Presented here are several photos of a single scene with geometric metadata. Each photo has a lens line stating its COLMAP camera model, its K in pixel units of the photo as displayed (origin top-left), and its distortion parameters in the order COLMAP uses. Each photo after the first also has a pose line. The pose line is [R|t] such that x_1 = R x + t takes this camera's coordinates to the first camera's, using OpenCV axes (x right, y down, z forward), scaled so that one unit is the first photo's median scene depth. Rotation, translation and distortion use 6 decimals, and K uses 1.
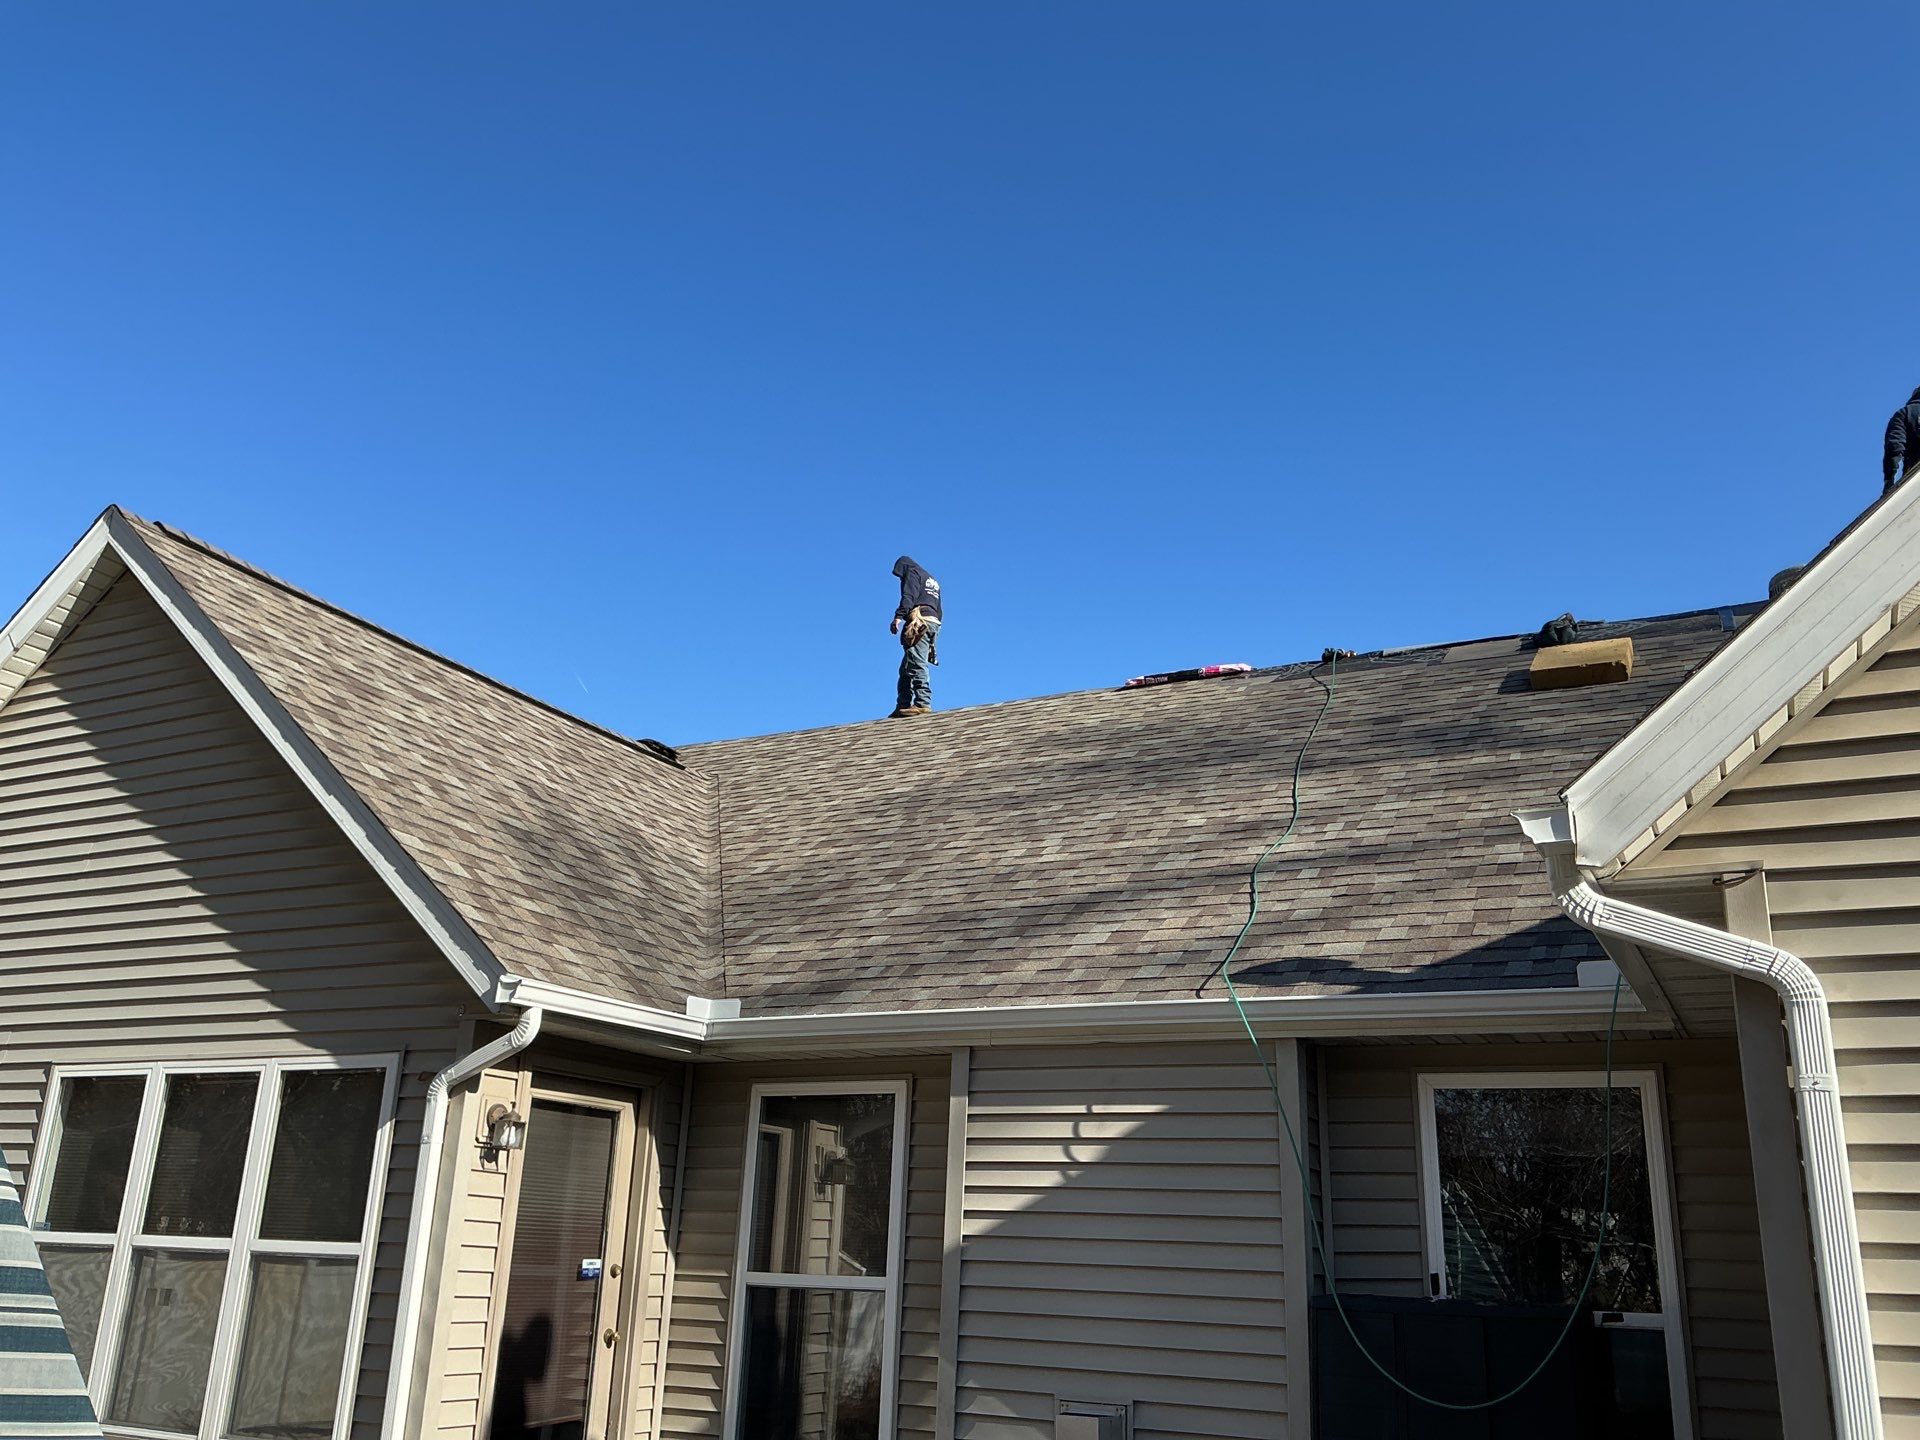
lens RADIAL K [[1640.2, 0, 927.0], [0, 1640.2, 704.8], [0, 0, 1]] dist [0.058954, -0.104327]
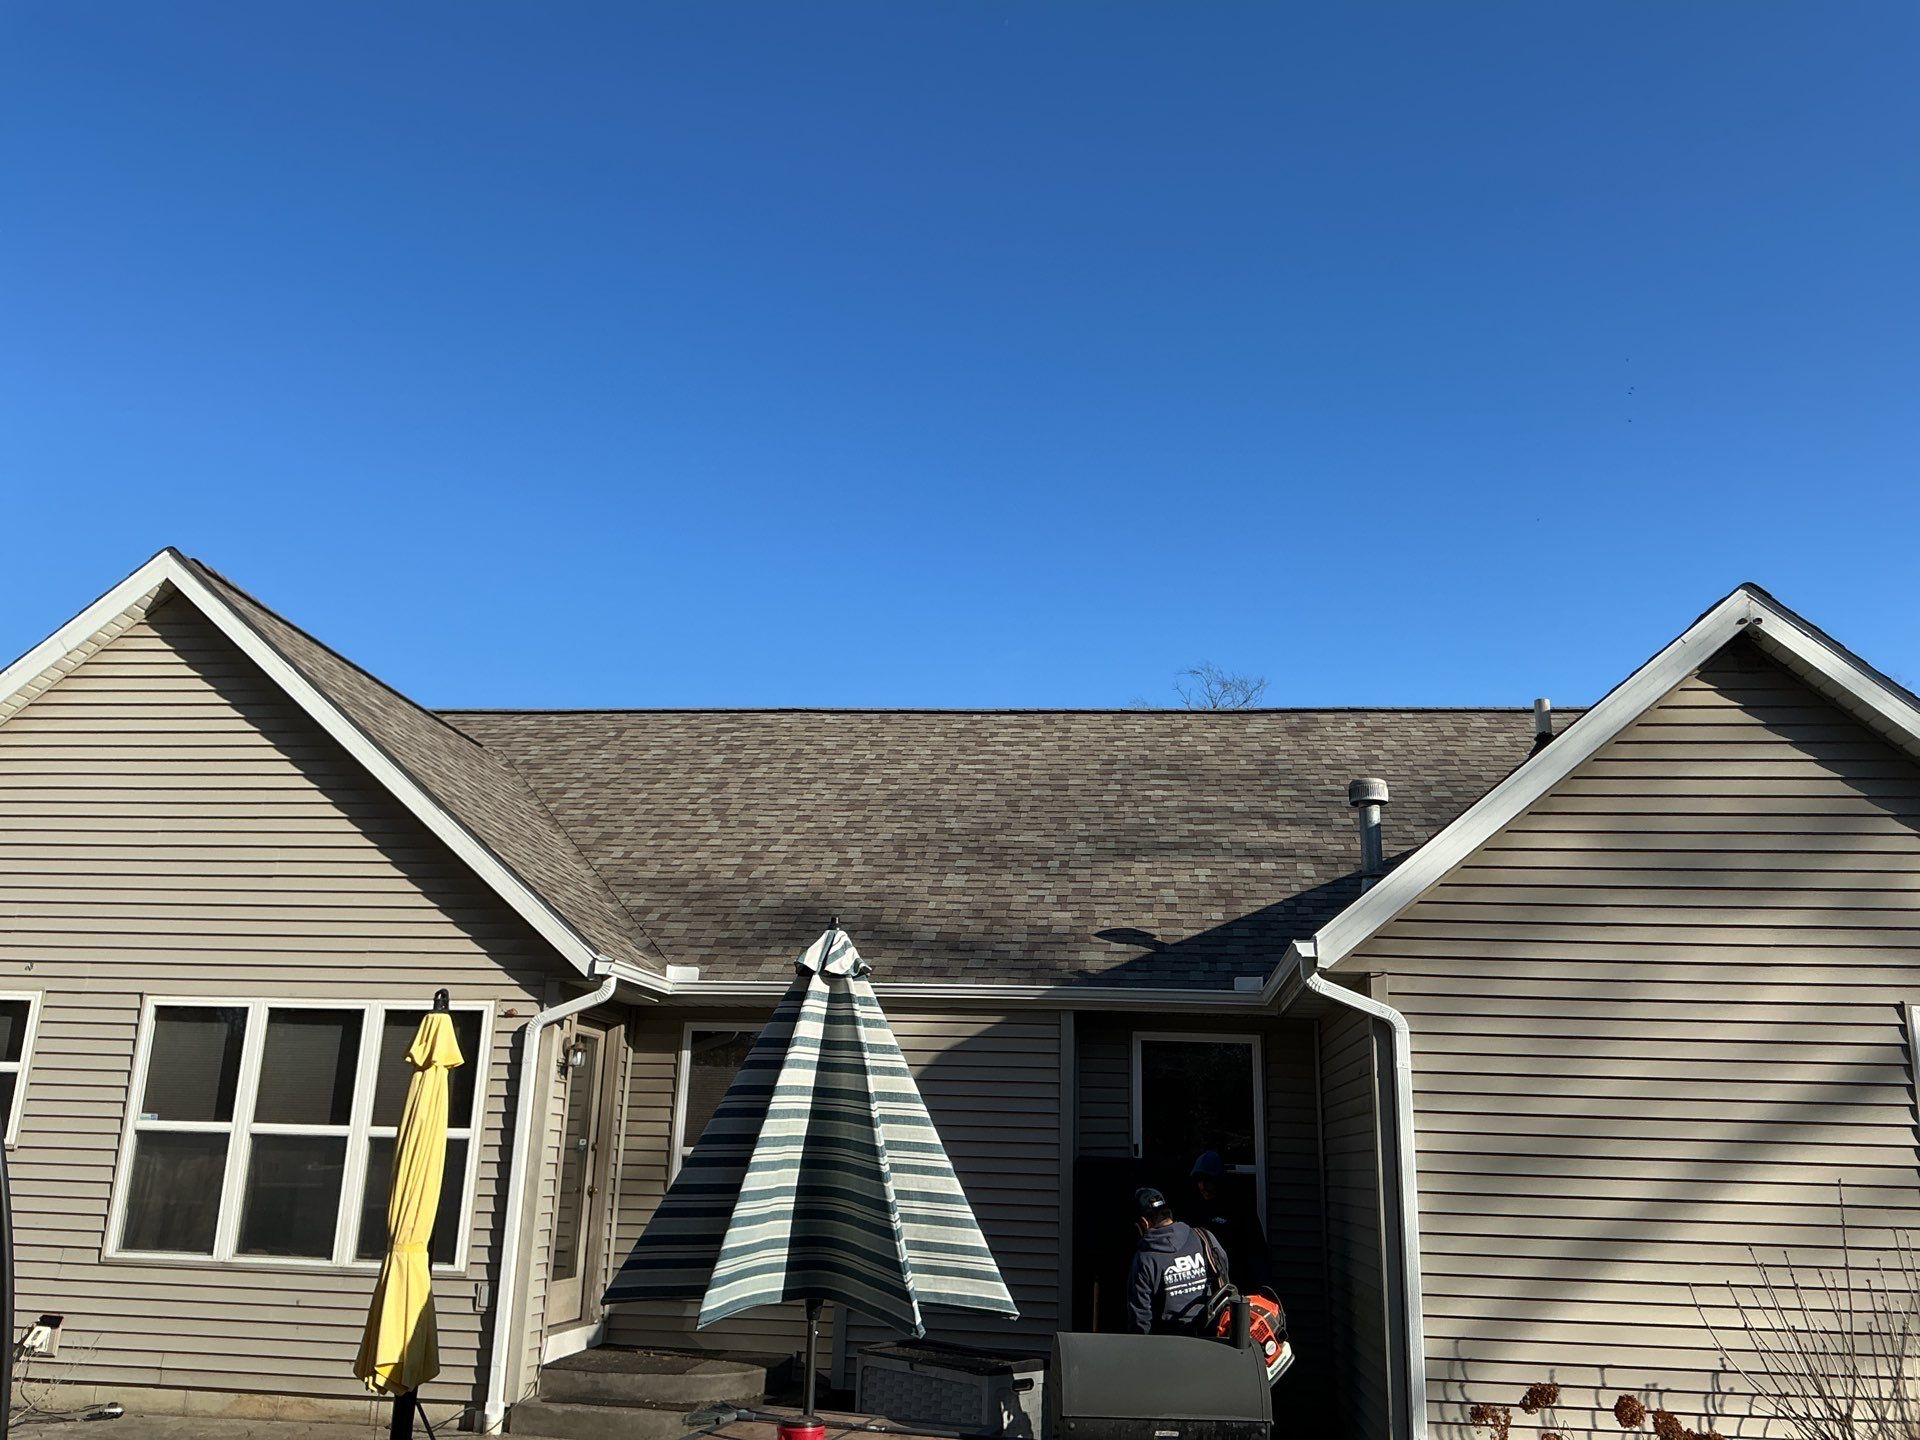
lens RADIAL K [[1640.2, 0, 953.3], [0, 1640.2, 701.1], [0, 0, 1]] dist [0.058954, -0.104327]
pose [[0.932930, 0.089857, 0.348665, -0.438030], [-0.112100, 0.992718, 0.044108, -0.151199], [-0.342163, -0.080235, 0.936209, -0.451300]]
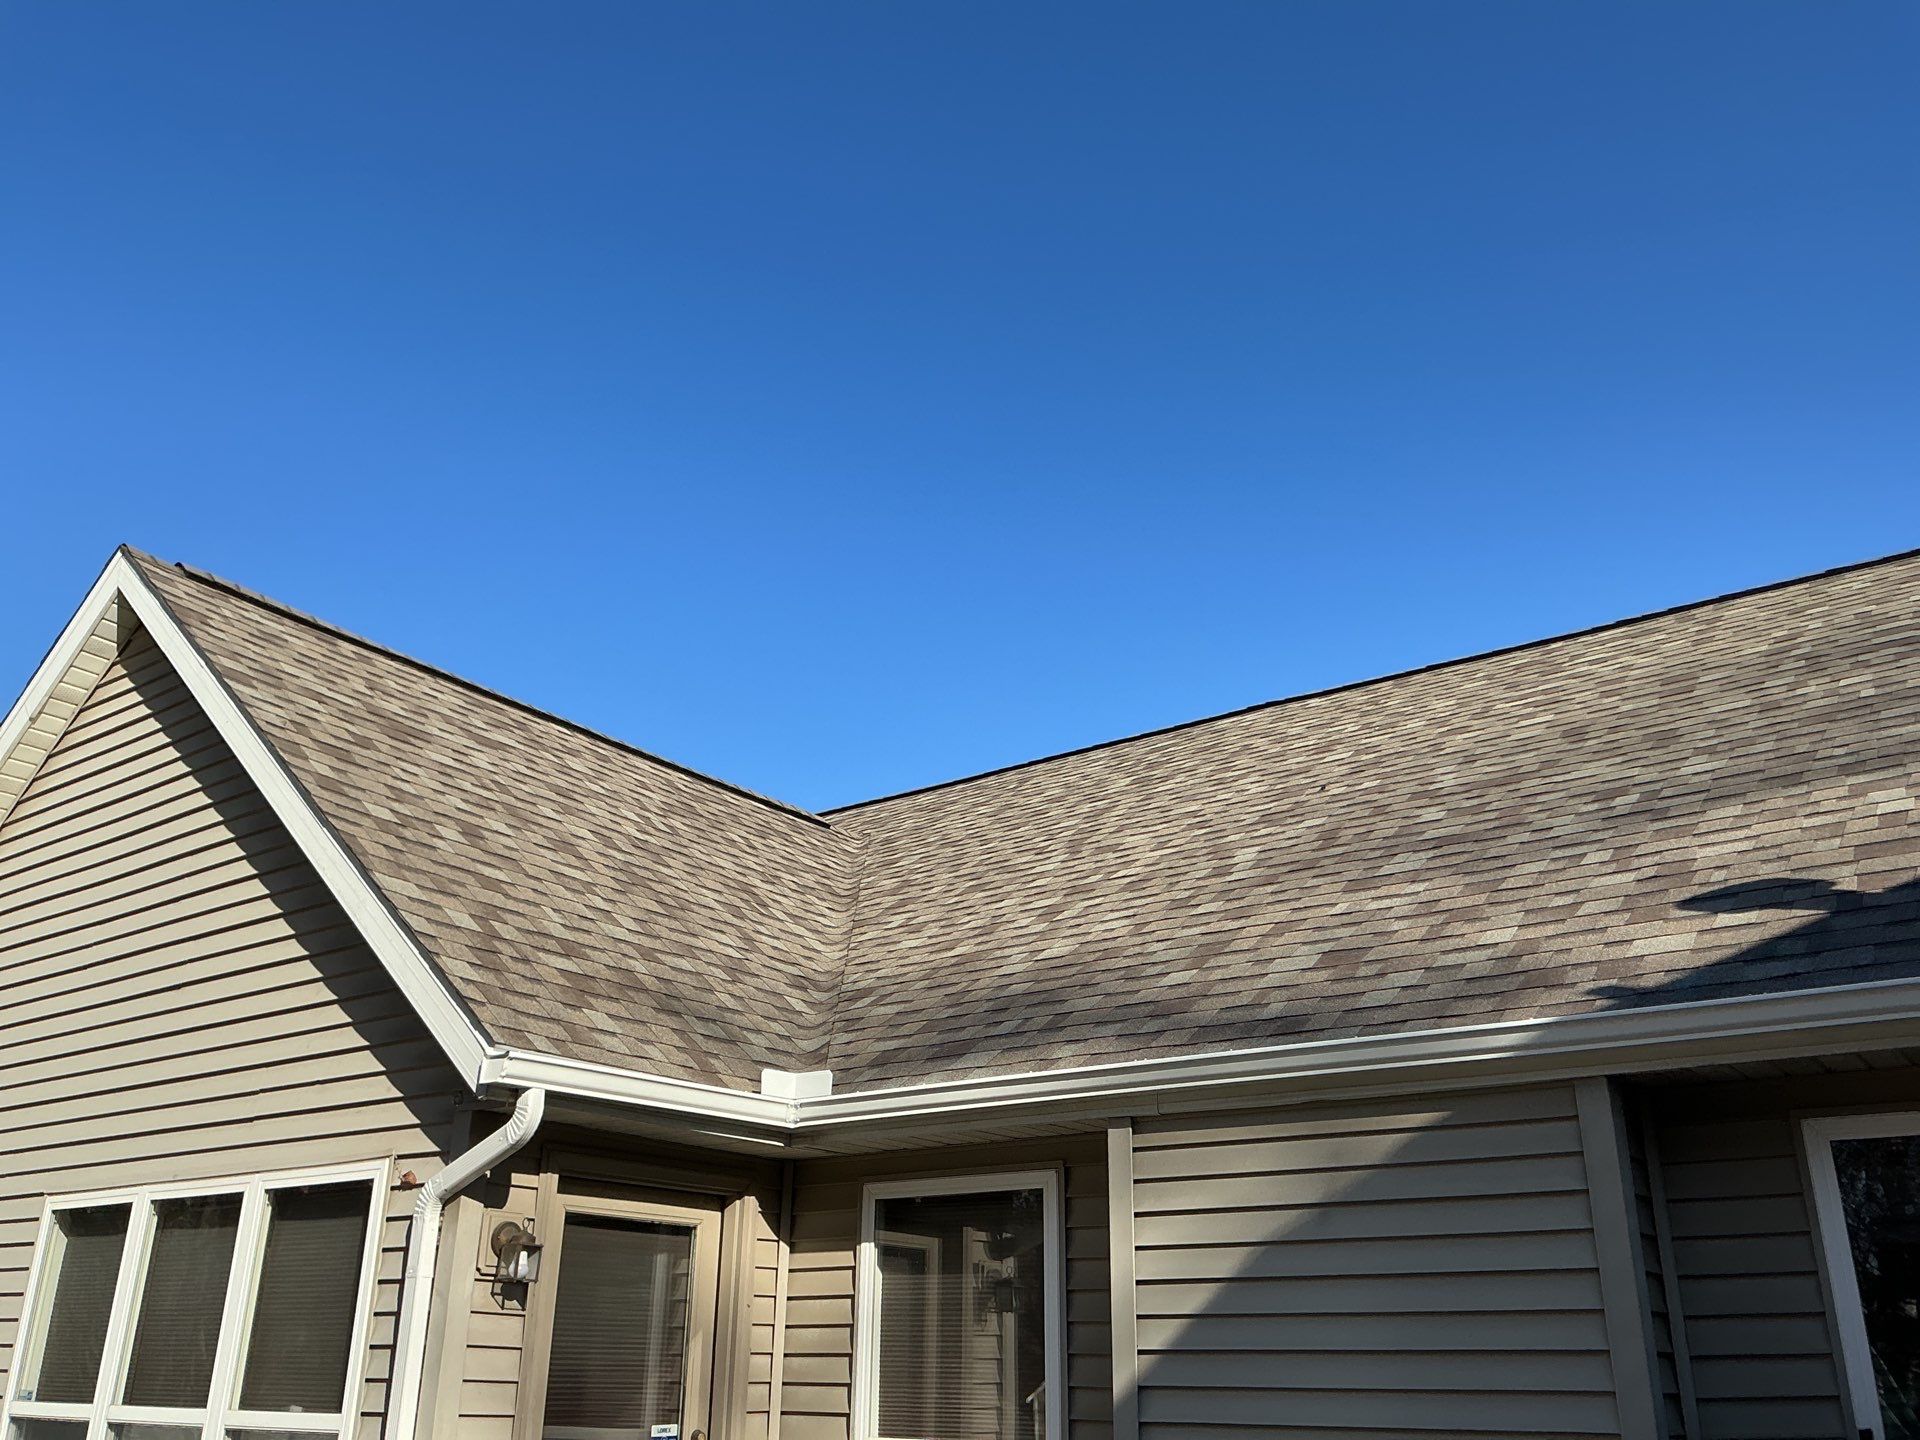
lens RADIAL K [[1640.2, 0, 913.5], [0, 1640.2, 700.3], [0, 0, 1]] dist [0.058954, -0.104327]
pose [[0.986483, -0.083077, -0.141246, 0.045671], [0.073653, 0.994775, -0.070696, 0.065043], [0.146381, 0.059337, 0.987447, 0.242282]]
